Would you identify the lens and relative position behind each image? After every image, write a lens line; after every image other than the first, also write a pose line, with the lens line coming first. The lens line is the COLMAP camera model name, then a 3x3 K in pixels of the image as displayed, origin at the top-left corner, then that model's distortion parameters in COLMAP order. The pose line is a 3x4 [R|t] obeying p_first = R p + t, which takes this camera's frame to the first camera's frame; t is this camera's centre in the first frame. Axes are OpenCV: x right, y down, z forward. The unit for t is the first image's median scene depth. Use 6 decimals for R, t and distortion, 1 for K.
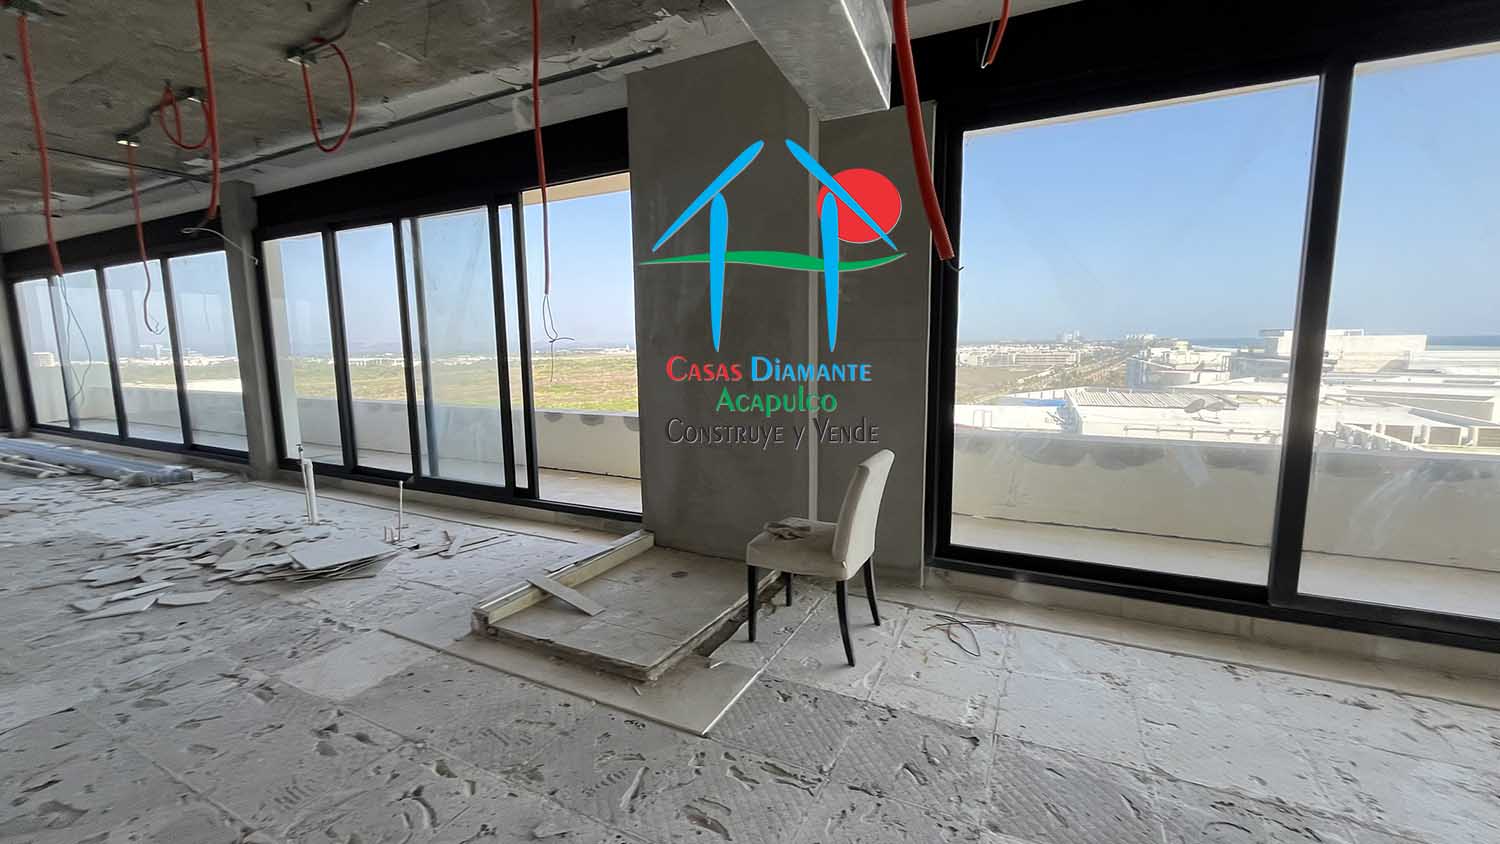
lens RADIAL K [[604.5, 0, 750.0], [0, 604.5, 421.3], [0, 0, 1]] dist [-0.003004, 0.000099]
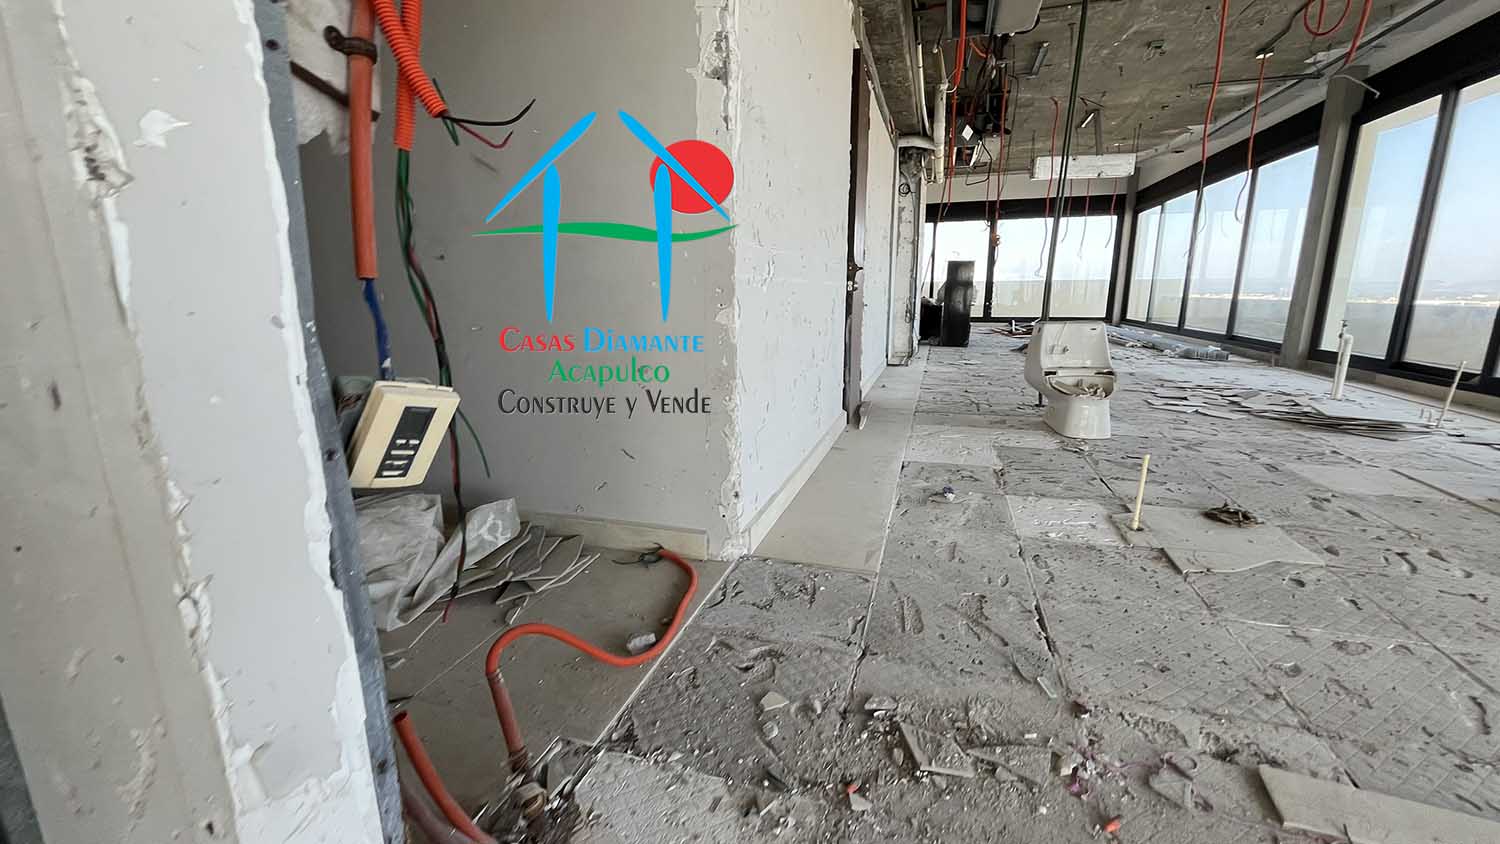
lens RADIAL K [[605.9, 0, 750.3], [0, 605.9, 420.4], [0, 0, 1]] dist [-0.002154, -0.000332]
pose [[0.165298, 0.216060, -0.962286, 0.134501], [-0.122398, 0.972659, 0.197364, 0.164356], [0.978619, 0.085158, 0.187224, -0.200504]]
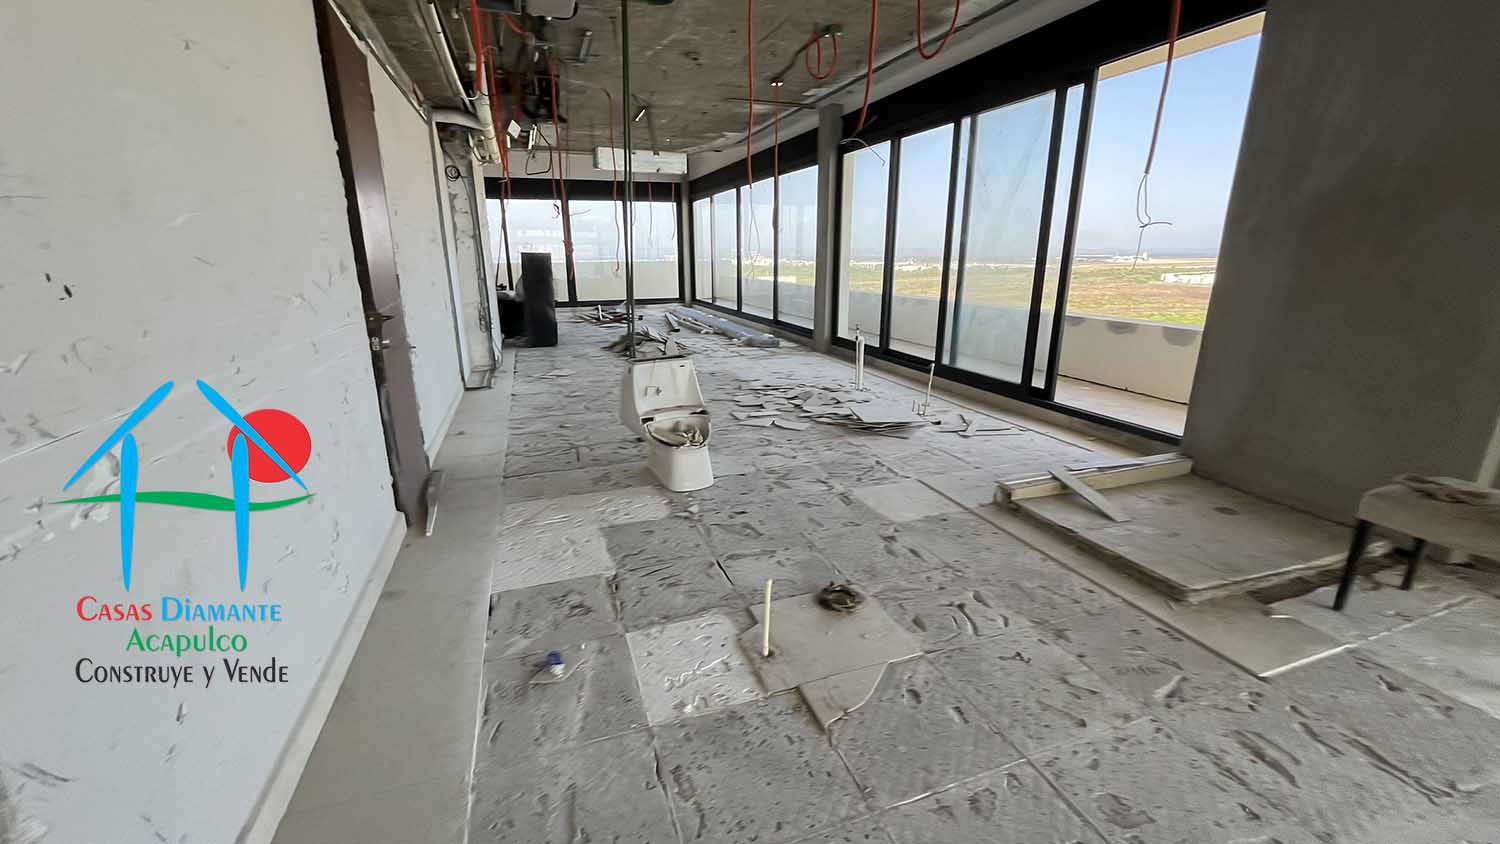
lens RADIAL K [[605.9, 0, 750.3], [0, 605.9, 420.4], [0, 0, 1]] dist [-0.002154, -0.000332]
pose [[0.724898, 0.191380, -0.661738, -0.063913], [-0.092034, 0.978927, 0.182296, 0.032938], [0.682681, -0.071244, 0.727235, -0.083307]]
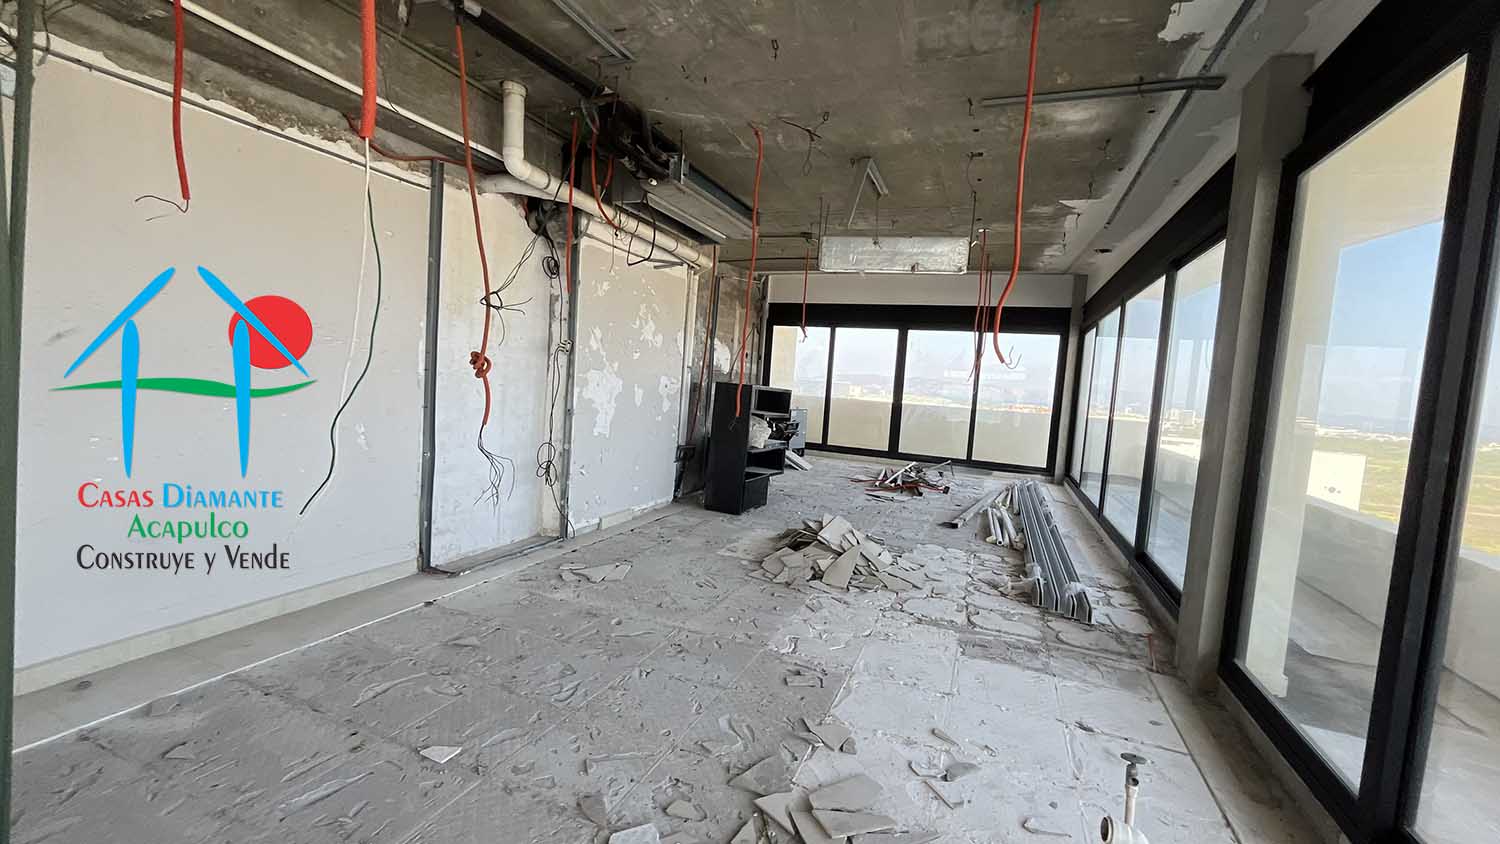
lens RADIAL K [[604.5, 0, 750.0], [0, 604.5, 421.3], [0, 0, 1]] dist [-0.003004, 0.000099]
pose [[0.075325, 0.087901, -0.993277, -0.658328], [-0.199420, 0.977312, 0.071365, -0.128146], [0.977015, 0.192704, 0.091145, 1.025037]]
